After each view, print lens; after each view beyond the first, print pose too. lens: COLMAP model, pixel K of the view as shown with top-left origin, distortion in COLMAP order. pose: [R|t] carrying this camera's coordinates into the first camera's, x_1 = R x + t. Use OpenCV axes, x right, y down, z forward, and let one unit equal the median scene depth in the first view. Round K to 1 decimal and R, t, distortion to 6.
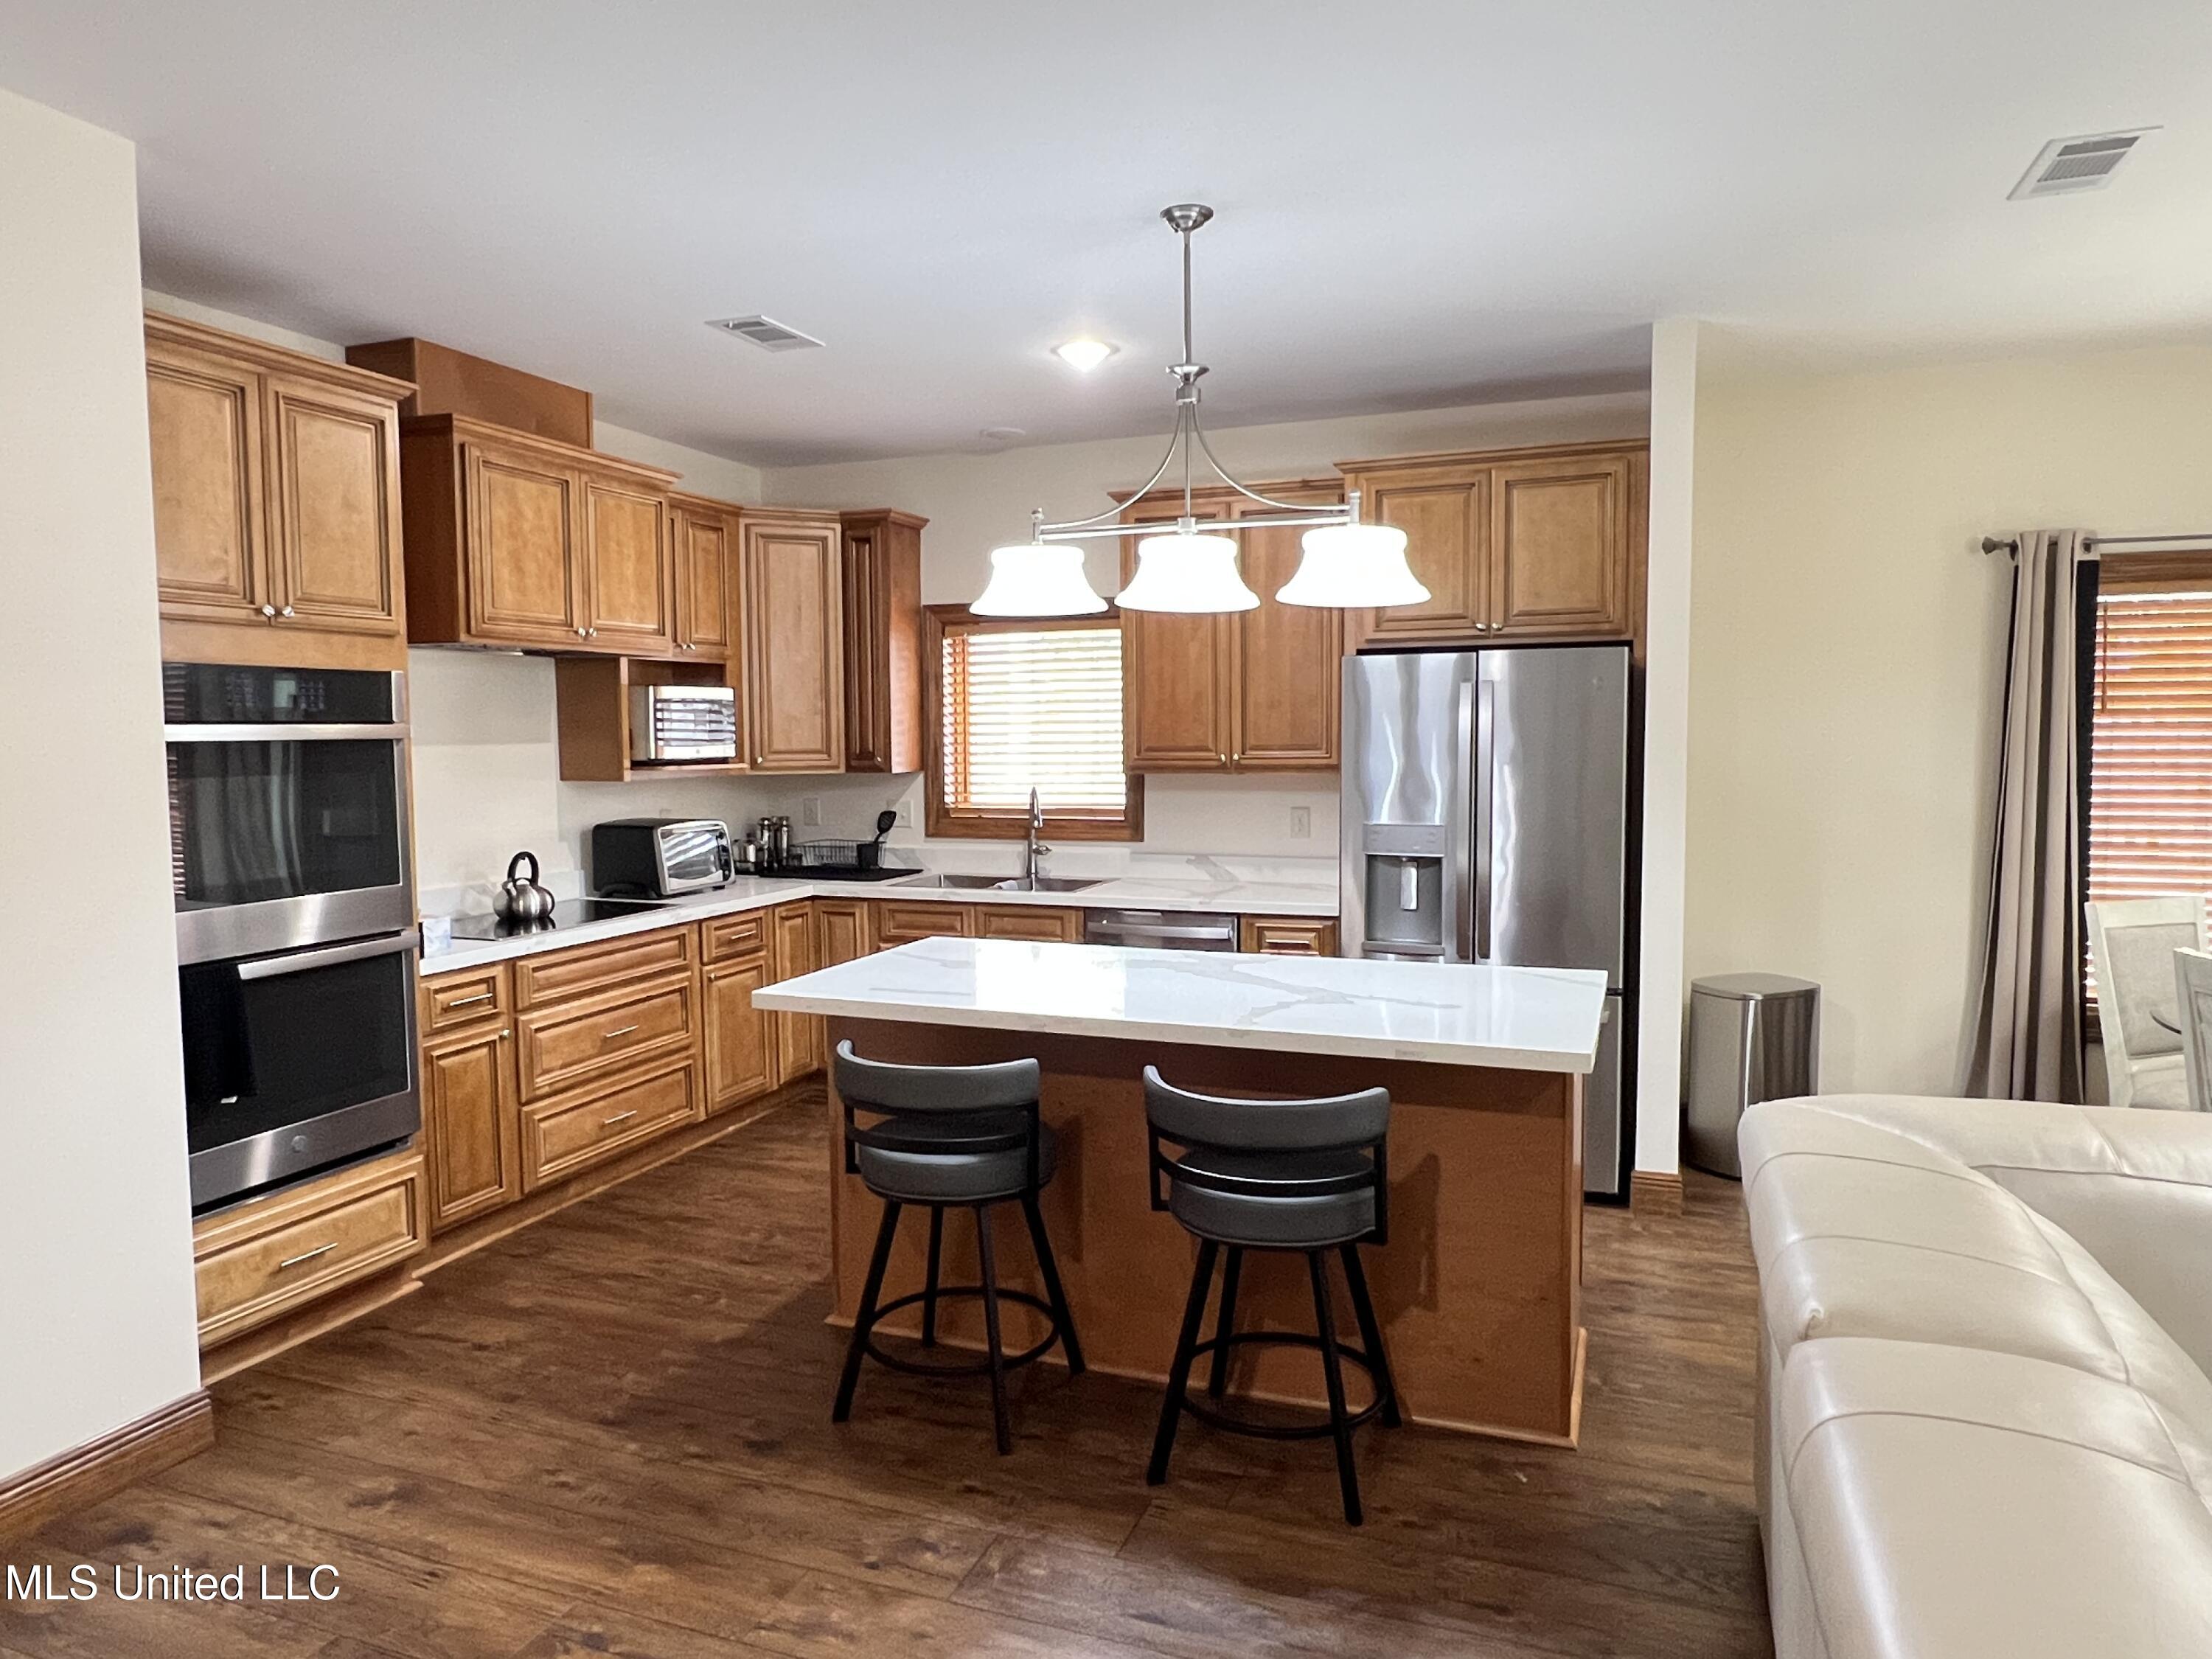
lens RADIAL K [[1399.8, 0, 1093.3], [0, 1399.8, 837.4], [0, 0, 1]] dist [0.005189, -0.006661]
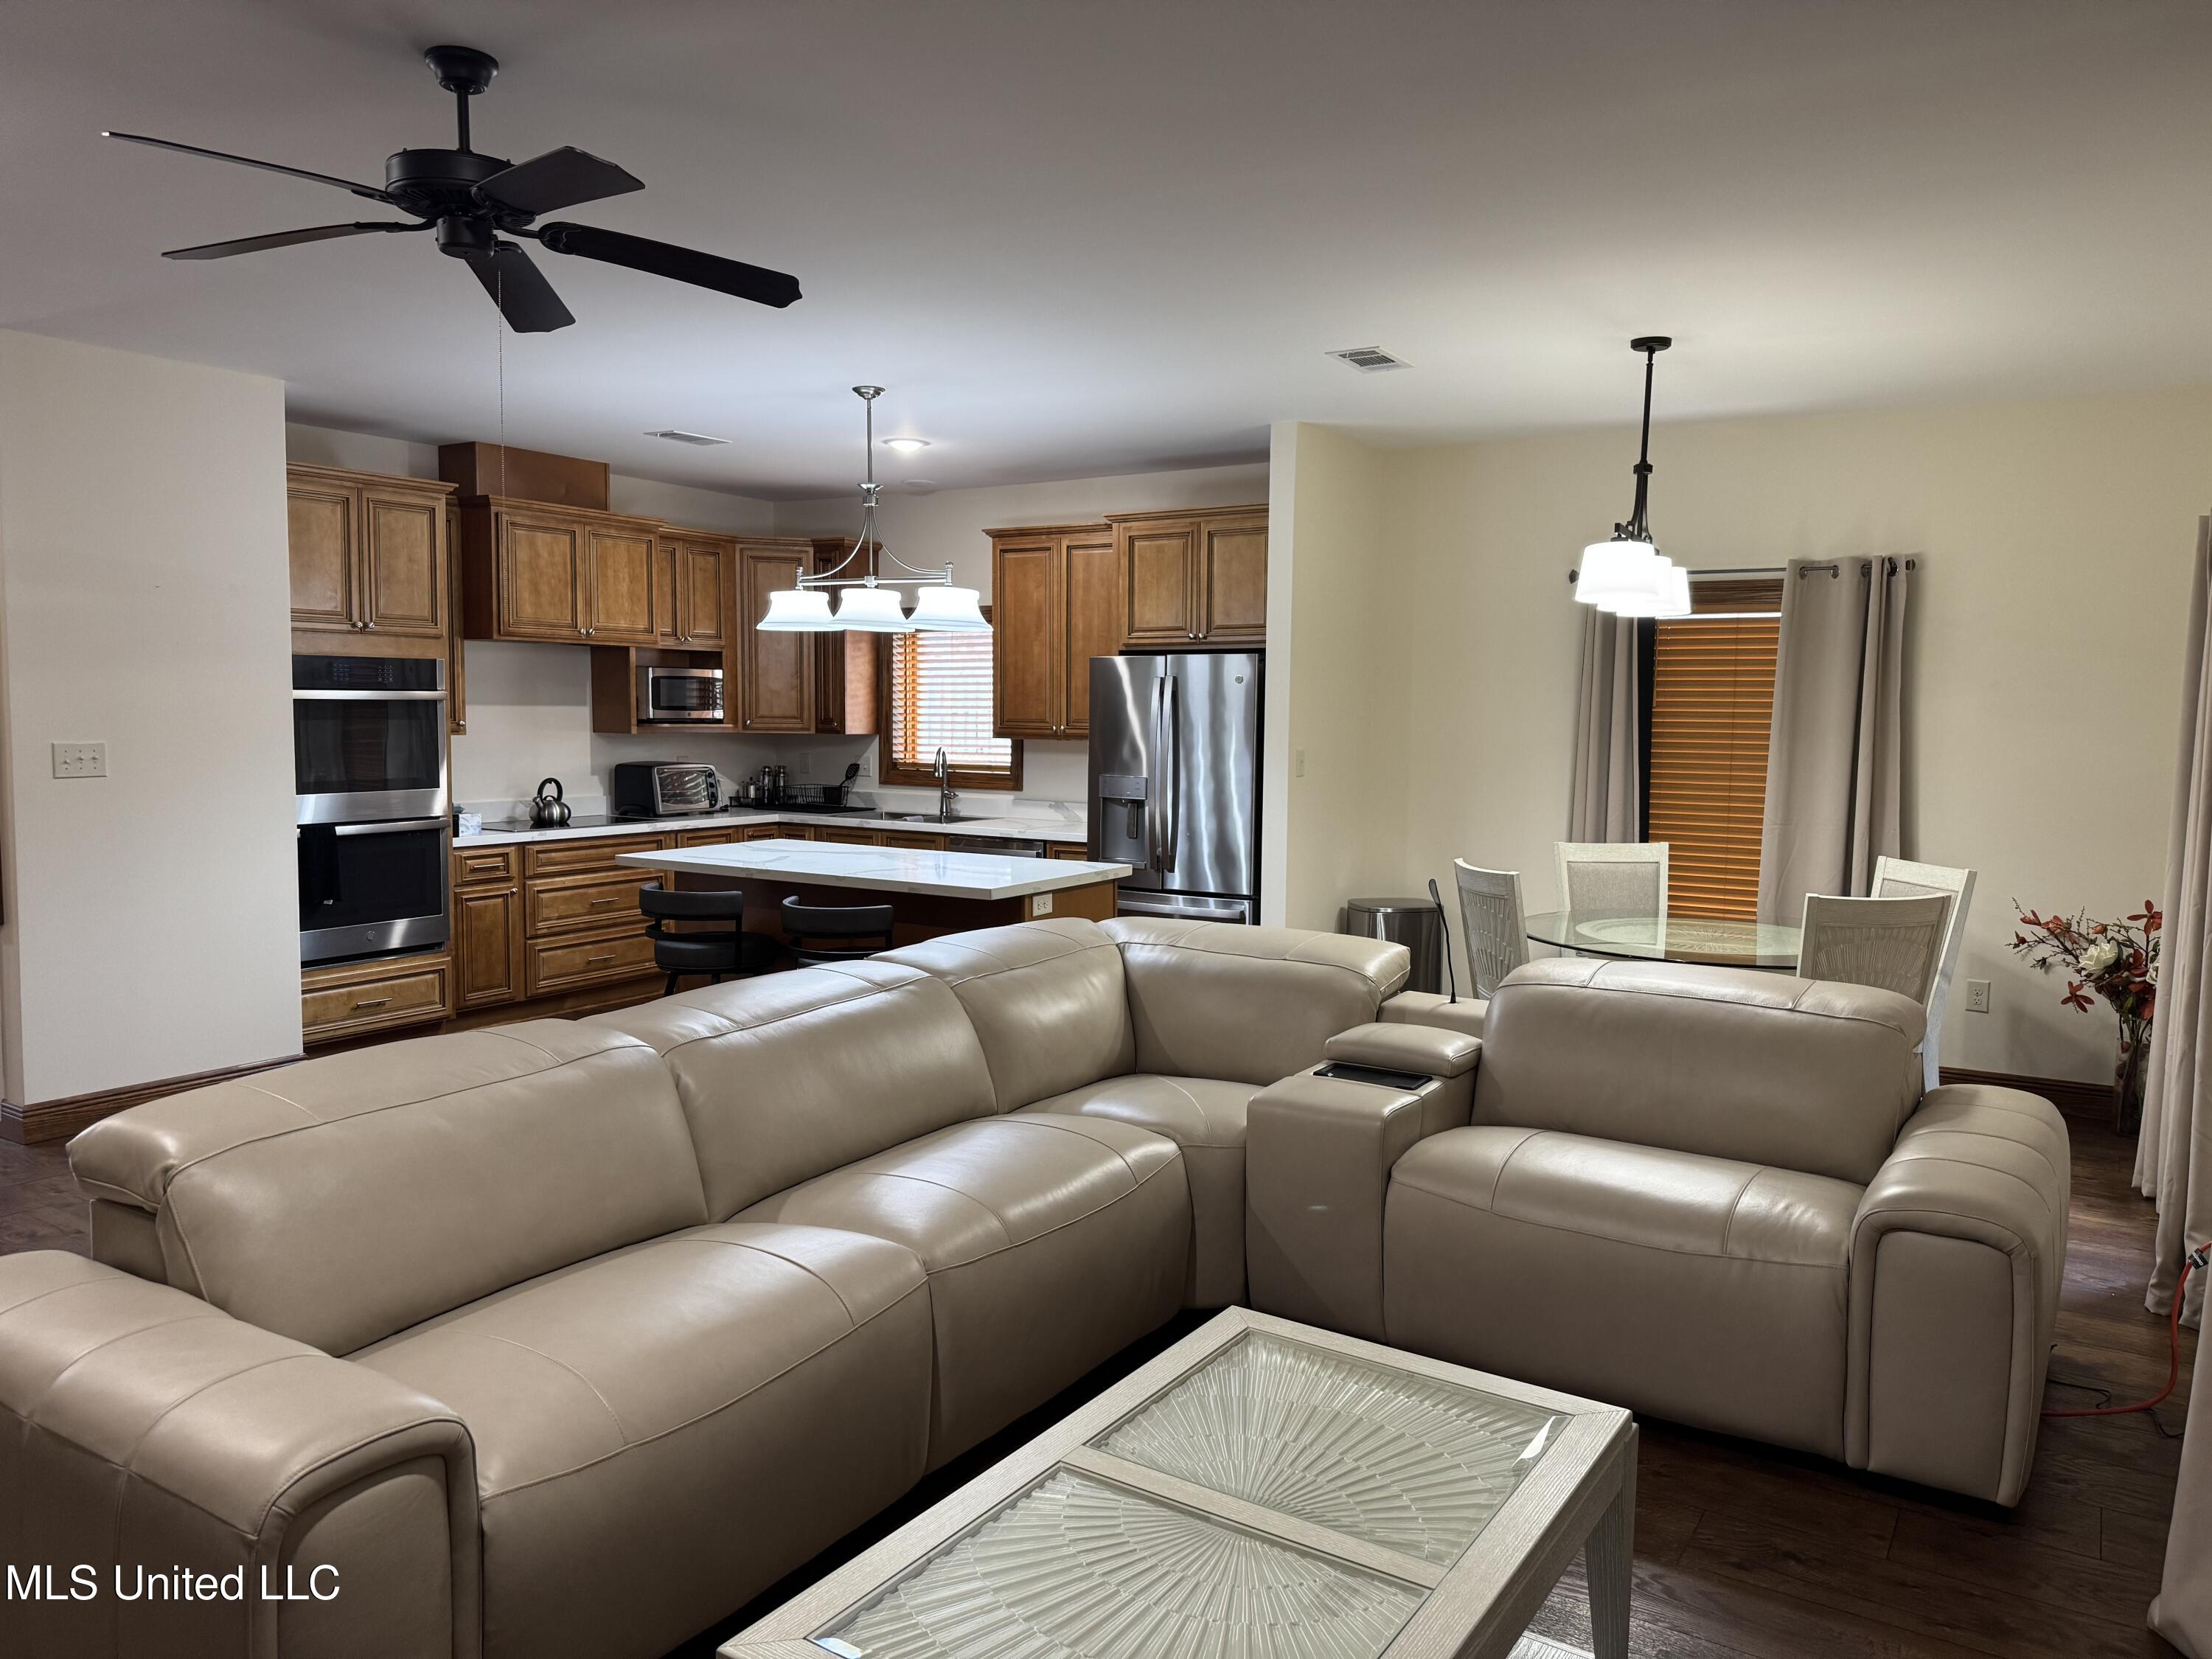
lens RADIAL K [[1546.9, 0, 1122.9], [0, 1546.9, 838.8], [0, 0, 1]] dist [0.074399, -0.095148]
pose [[0.981982, 0.036311, -0.185451, 0.516509], [-0.034504, 0.999321, 0.012960, 0.033224], [0.185796, -0.006328, 0.982568, -0.532345]]
